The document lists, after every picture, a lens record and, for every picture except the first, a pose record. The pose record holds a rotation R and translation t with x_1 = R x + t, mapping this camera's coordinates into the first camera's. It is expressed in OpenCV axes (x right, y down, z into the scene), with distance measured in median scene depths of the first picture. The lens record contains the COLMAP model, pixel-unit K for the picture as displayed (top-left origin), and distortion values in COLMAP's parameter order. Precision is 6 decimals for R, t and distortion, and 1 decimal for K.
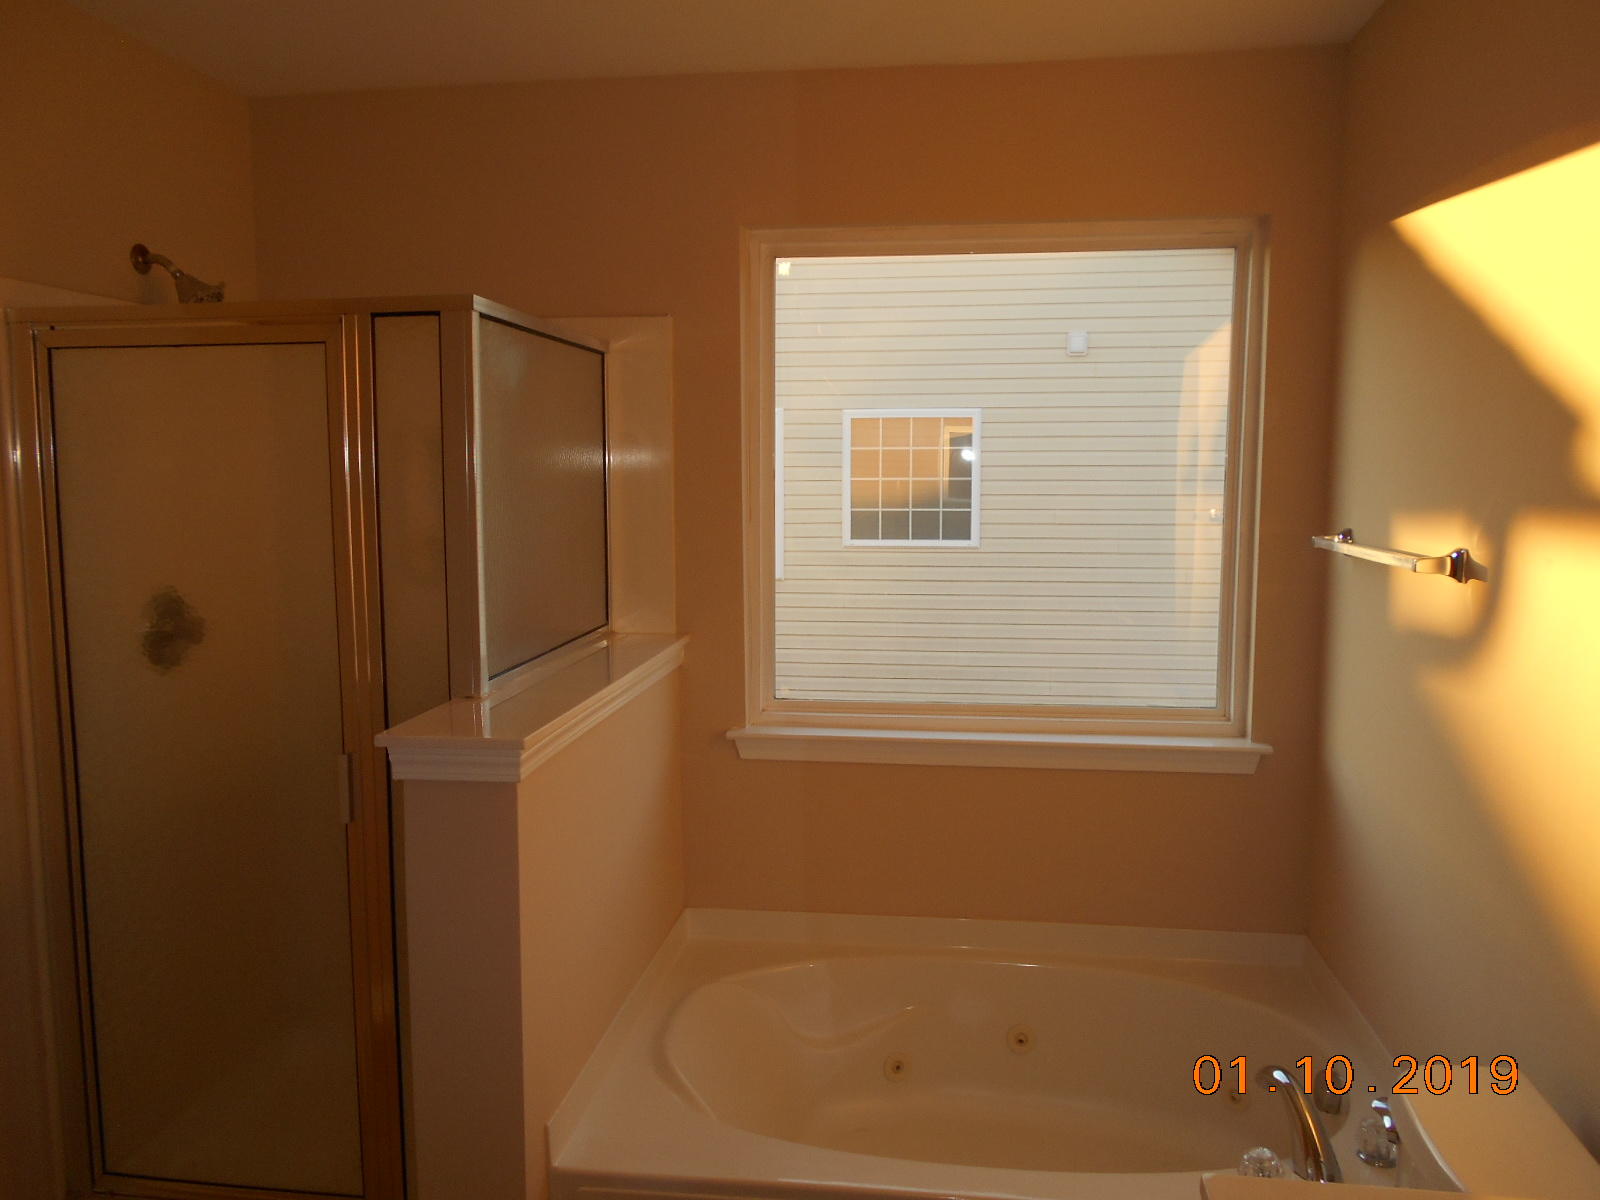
lens RADIAL K [[1249.0, 0, 800.0], [0, 1249.0, 600.0], [0, 0, 1]] dist [-0.008773, 0.052955]
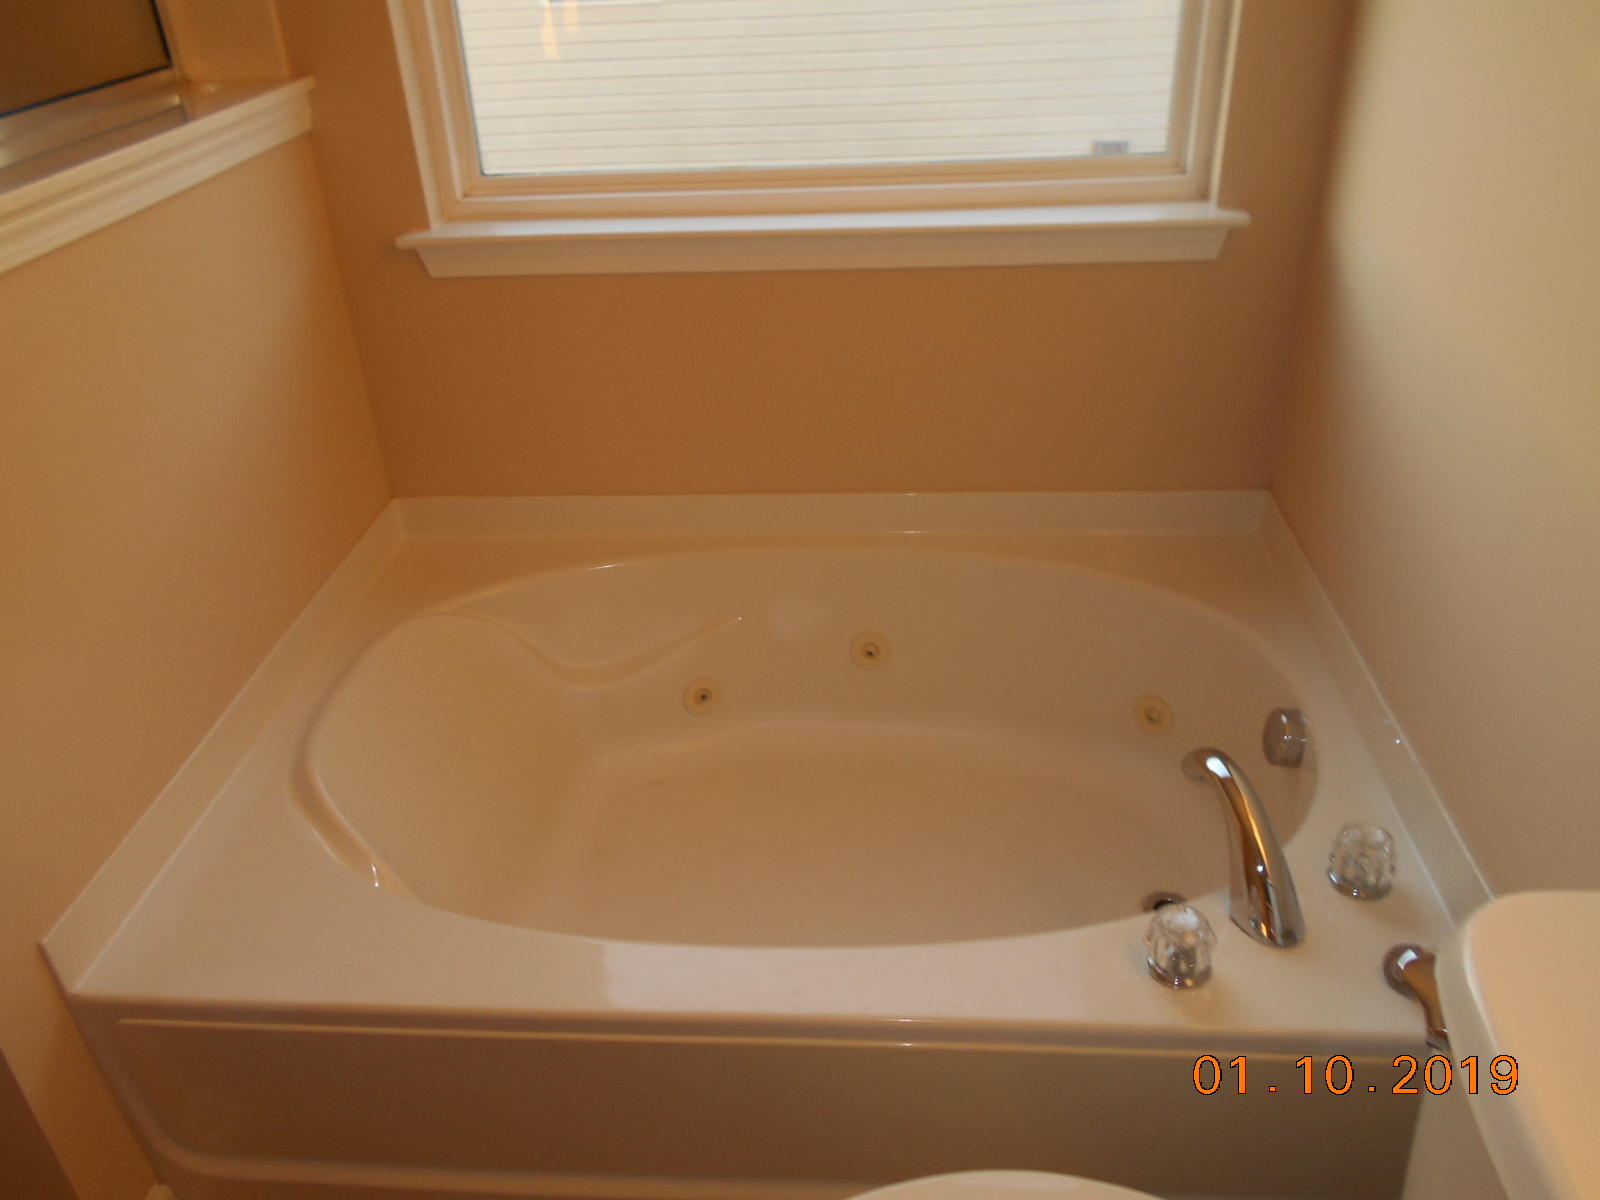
lens RADIAL K [[1282.7, 0, 805.1], [0, 1282.7, 613.4], [0, 0, 1]] dist [-0.001307, 0.004751]
pose [[0.996785, -0.070940, 0.037239, 0.113264], [0.049277, 0.909302, 0.413208, 0.021585], [-0.063174, -0.410044, 0.909875, 0.332374]]
